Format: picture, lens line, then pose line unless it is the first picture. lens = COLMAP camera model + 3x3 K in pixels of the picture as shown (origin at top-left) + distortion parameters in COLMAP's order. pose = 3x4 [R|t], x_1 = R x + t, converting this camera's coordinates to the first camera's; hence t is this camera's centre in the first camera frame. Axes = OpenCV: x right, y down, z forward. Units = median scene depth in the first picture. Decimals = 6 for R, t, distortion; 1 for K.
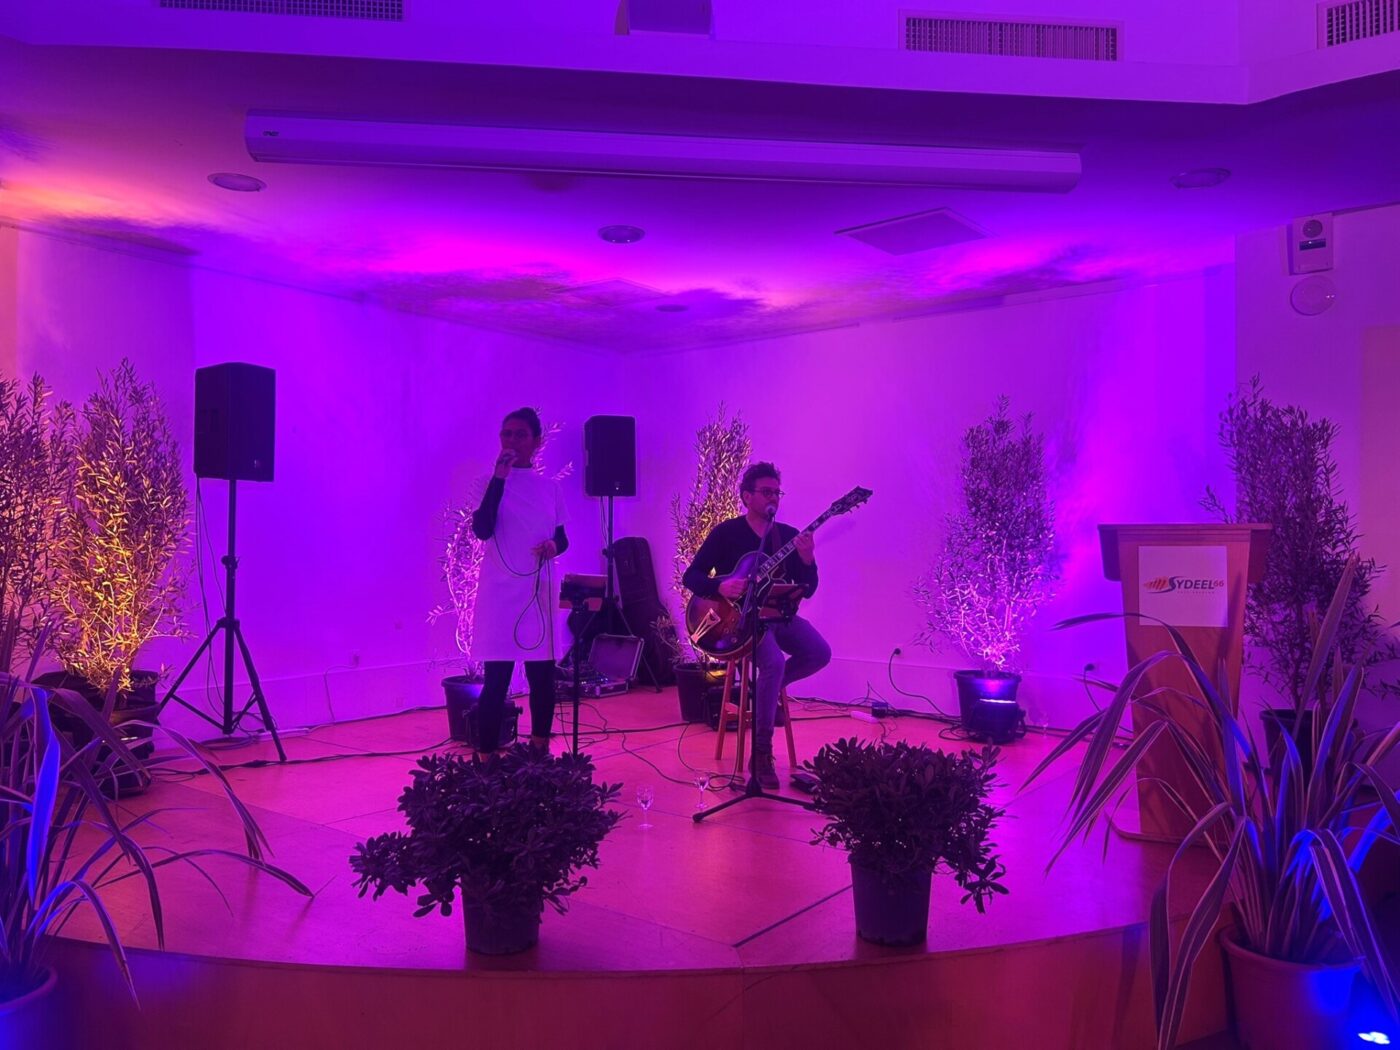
lens RADIAL K [[1047.7, 0, 539.2], [0, 1047.7, 527.4], [0, 0, 1]] dist [0.007687, 0.002317]
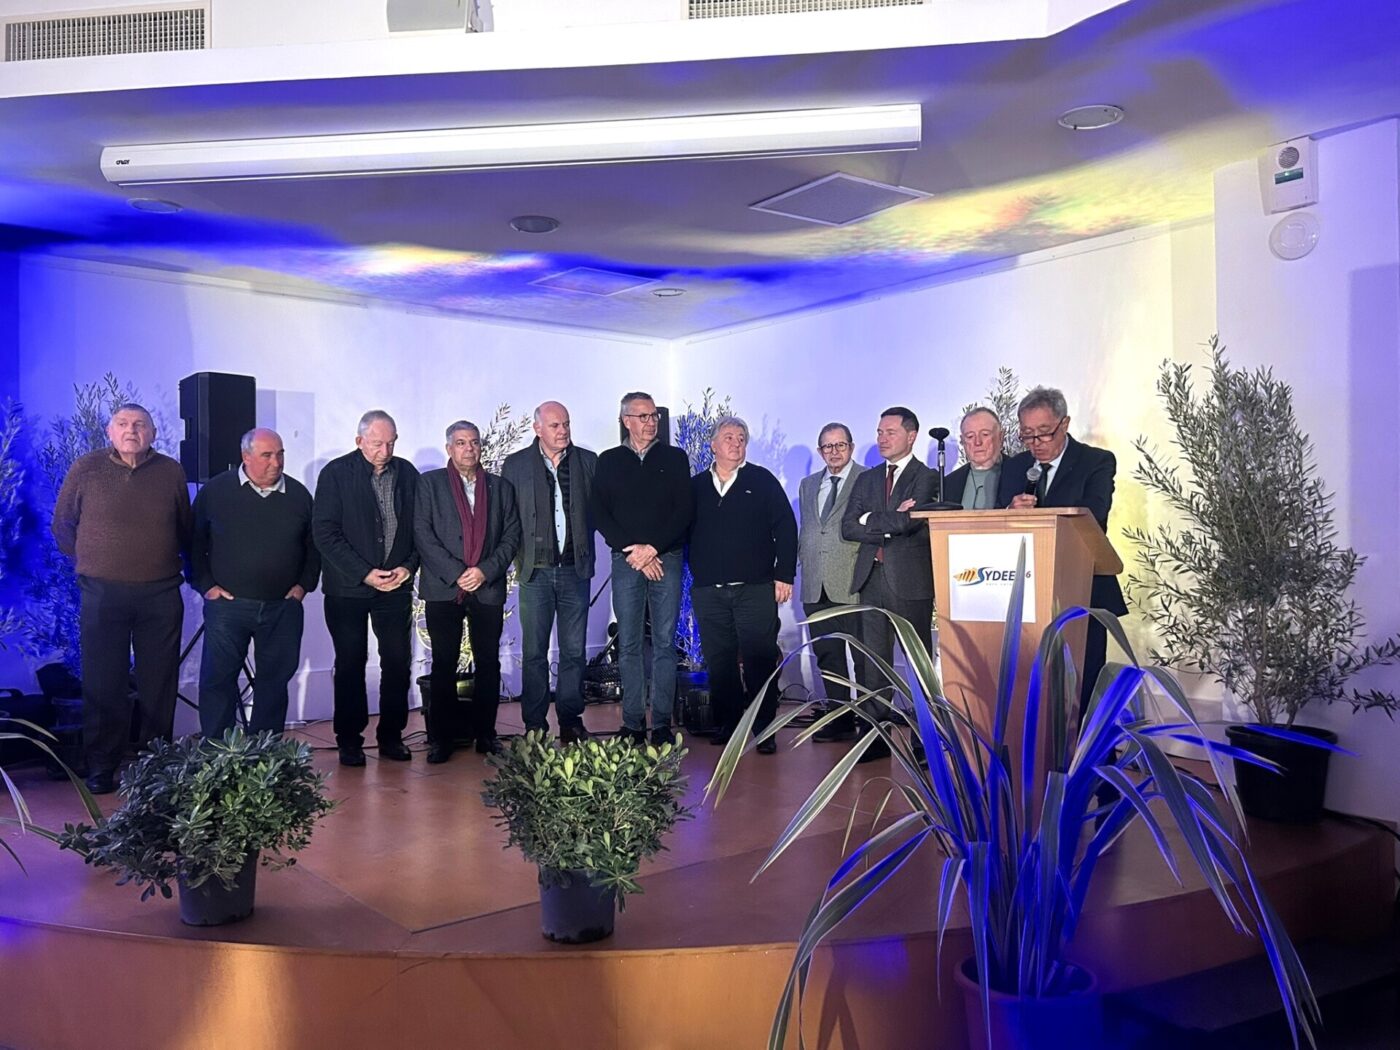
lens RADIAL K [[1139.6, 0, 700.0], [0, 1139.6, 525.0], [0, 0, 1]] dist [0.059106, -0.070396]
pose [[0.972635, -0.014084, -0.231912, 0.572420], [0.013801, 0.999901, -0.002839, 0.009380], [0.231929, -0.000439, 0.972733, -0.014124]]
